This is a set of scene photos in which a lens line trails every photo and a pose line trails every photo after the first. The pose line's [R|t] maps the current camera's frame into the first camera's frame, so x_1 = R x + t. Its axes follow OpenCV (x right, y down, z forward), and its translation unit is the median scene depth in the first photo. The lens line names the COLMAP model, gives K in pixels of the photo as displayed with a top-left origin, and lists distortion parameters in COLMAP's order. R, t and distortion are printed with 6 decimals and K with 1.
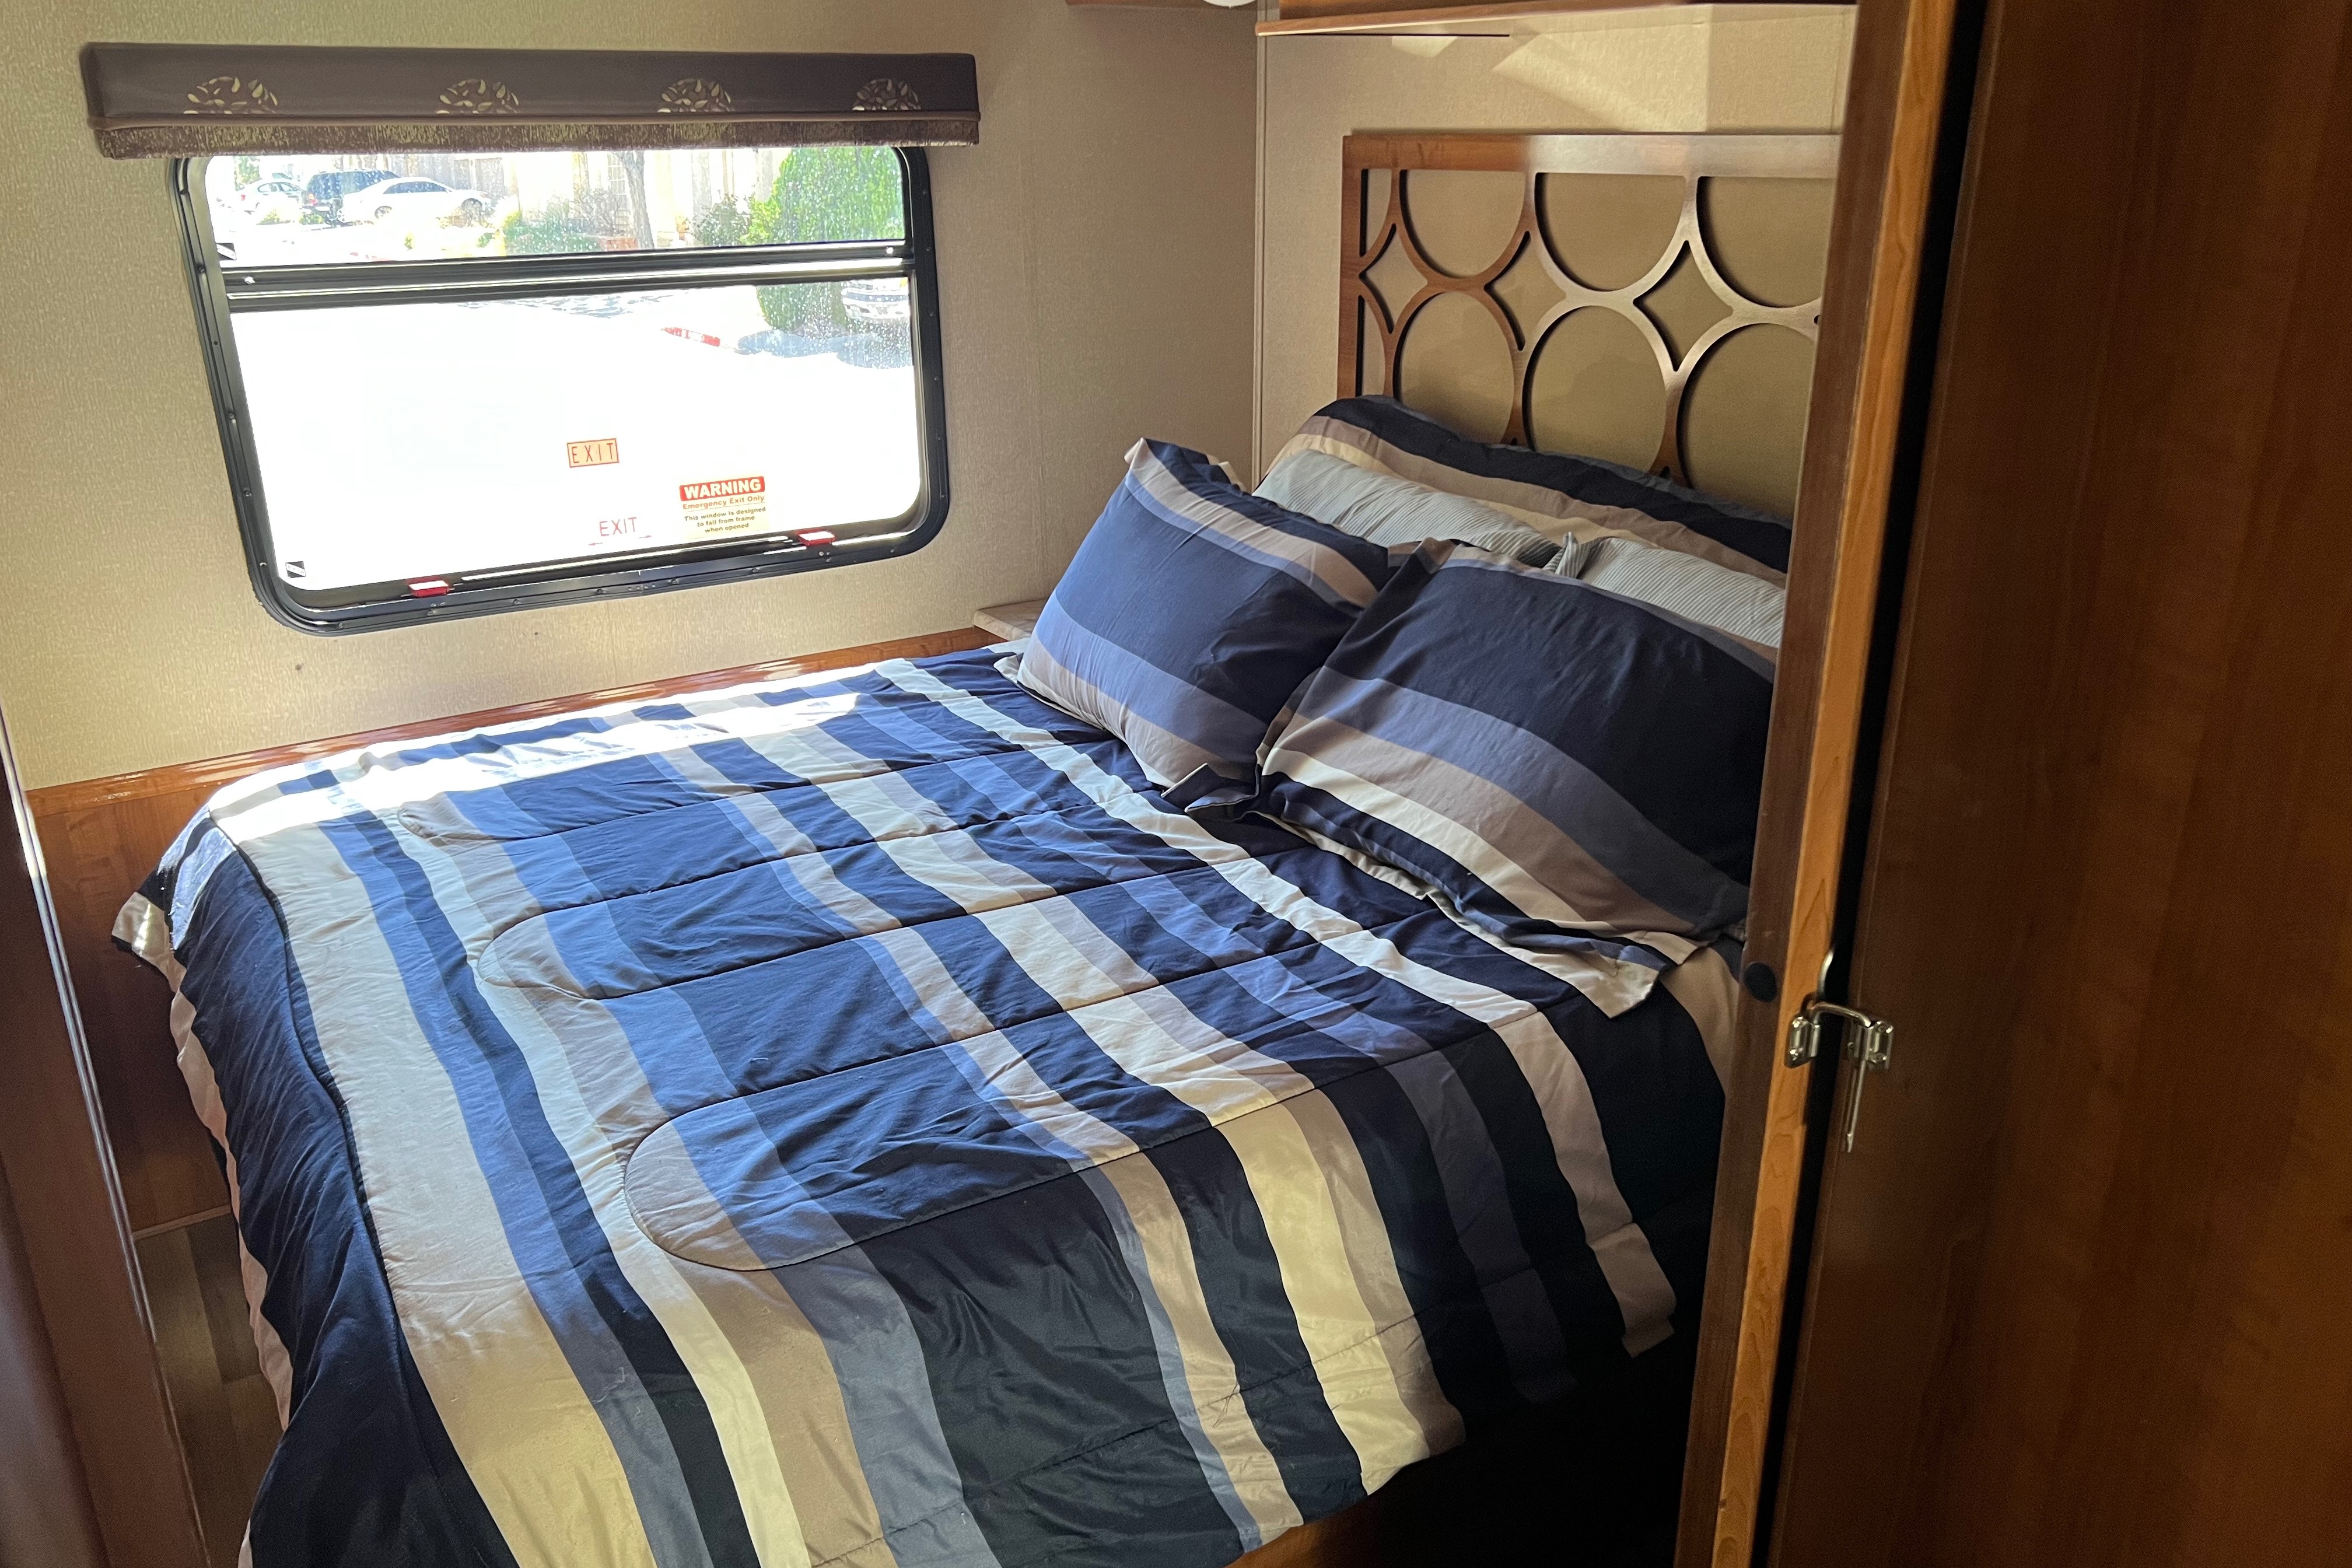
lens RADIAL K [[1712.6, 0, 1176.0], [0, 1712.6, 784.0], [0, 0, 1]] dist [0.043980, -0.072105]
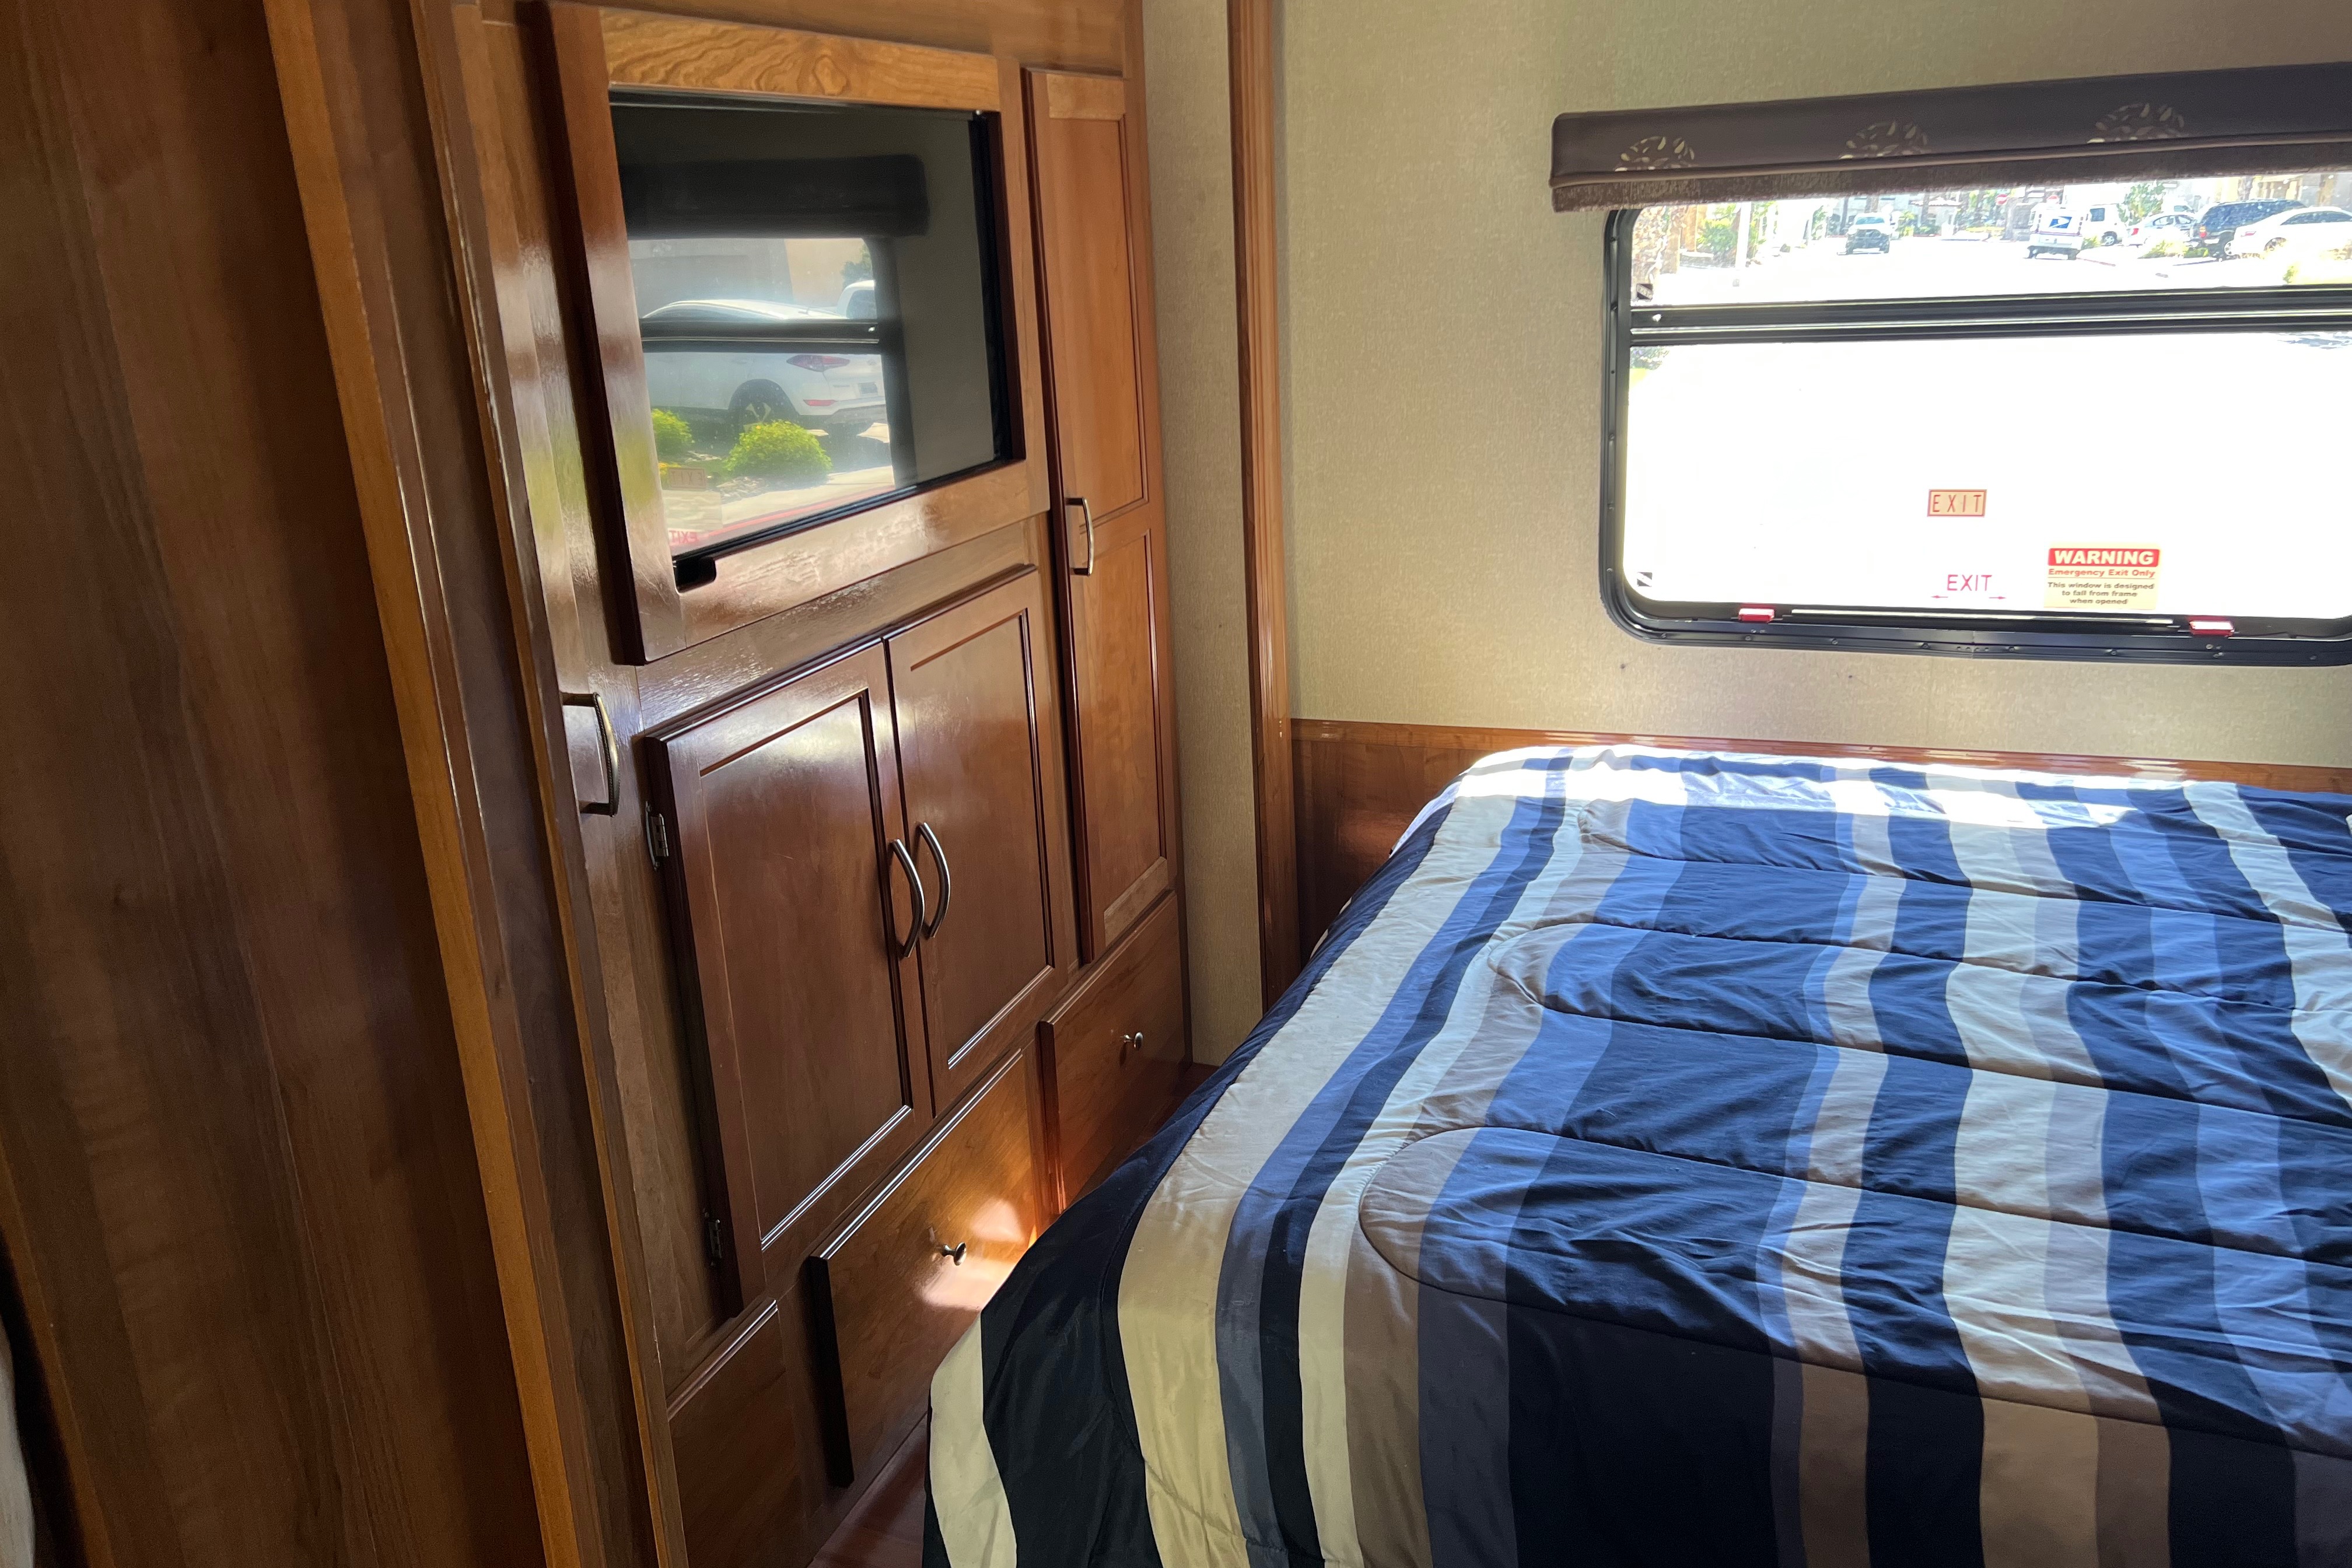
lens RADIAL K [[1712.6, 0, 1176.0], [0, 1712.6, 784.0], [0, 0, 1]] dist [0.043980, -0.072105]
pose [[0.595464, 0.227877, -0.770387, 0.236837], [-0.241981, 0.965270, 0.098485, -0.042542], [0.766073, 0.127774, 0.629925, 0.117781]]
